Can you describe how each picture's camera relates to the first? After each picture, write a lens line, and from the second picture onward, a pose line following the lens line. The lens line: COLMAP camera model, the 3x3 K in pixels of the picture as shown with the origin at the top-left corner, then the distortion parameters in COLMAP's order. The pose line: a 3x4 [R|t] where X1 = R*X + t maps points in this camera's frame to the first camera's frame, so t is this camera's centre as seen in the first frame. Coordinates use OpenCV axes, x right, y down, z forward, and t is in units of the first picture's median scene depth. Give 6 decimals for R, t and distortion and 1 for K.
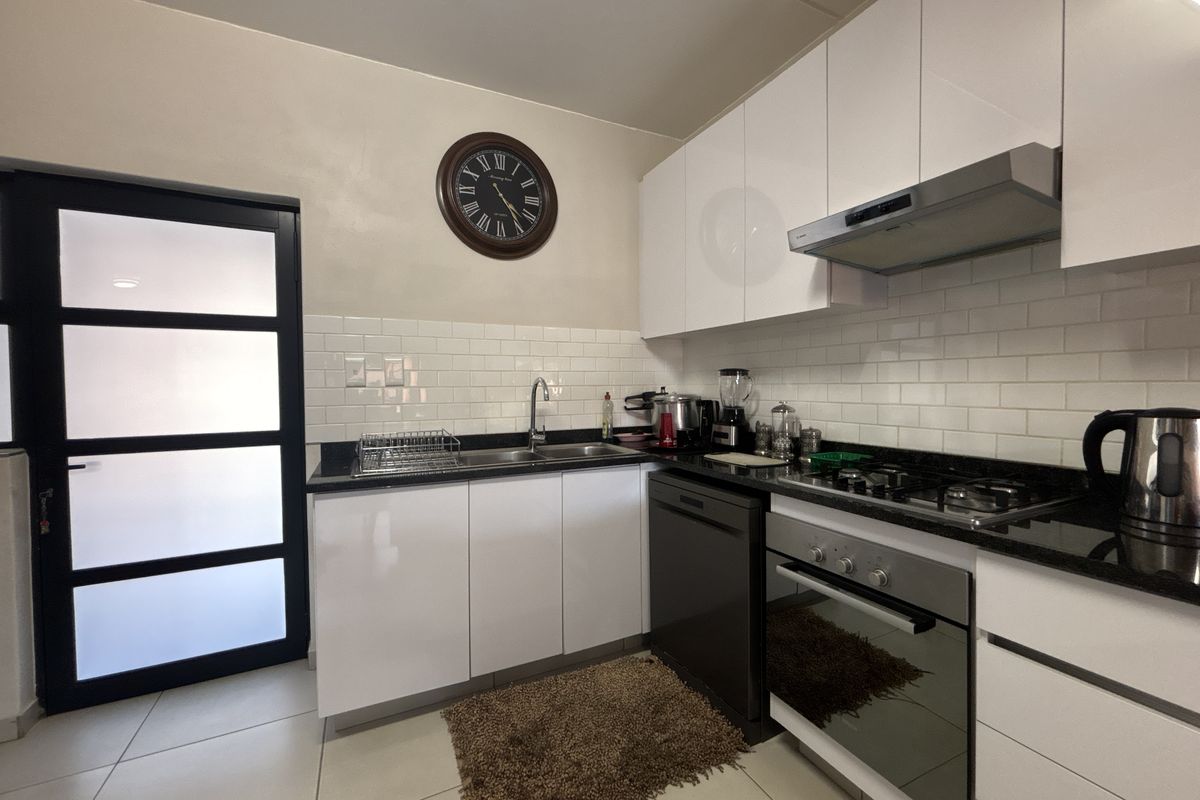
lens RADIAL K [[484.4, 0, 600.6], [0, 484.4, 399.9], [0, 0, 1]] dist [0.000746, 0.000166]
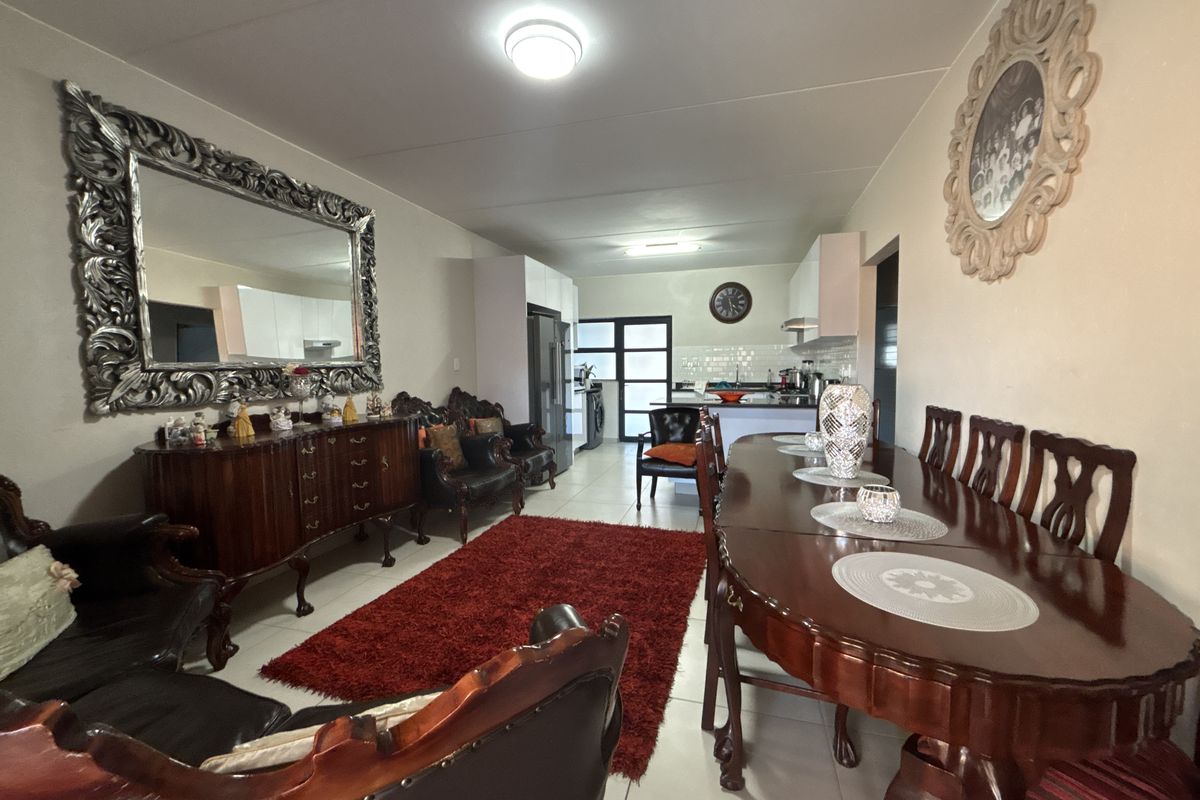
lens RADIAL K [[484.4, 0, 598.7], [0, 484.4, 402.5], [0, 0, 1]] dist [0.000746, 0.000166]
pose [[0.736765, 0.050661, -0.674248, 1.464164], [-0.014569, 0.998147, 0.059077, 0.032469], [0.675992, -0.033703, 0.736138, -2.082469]]
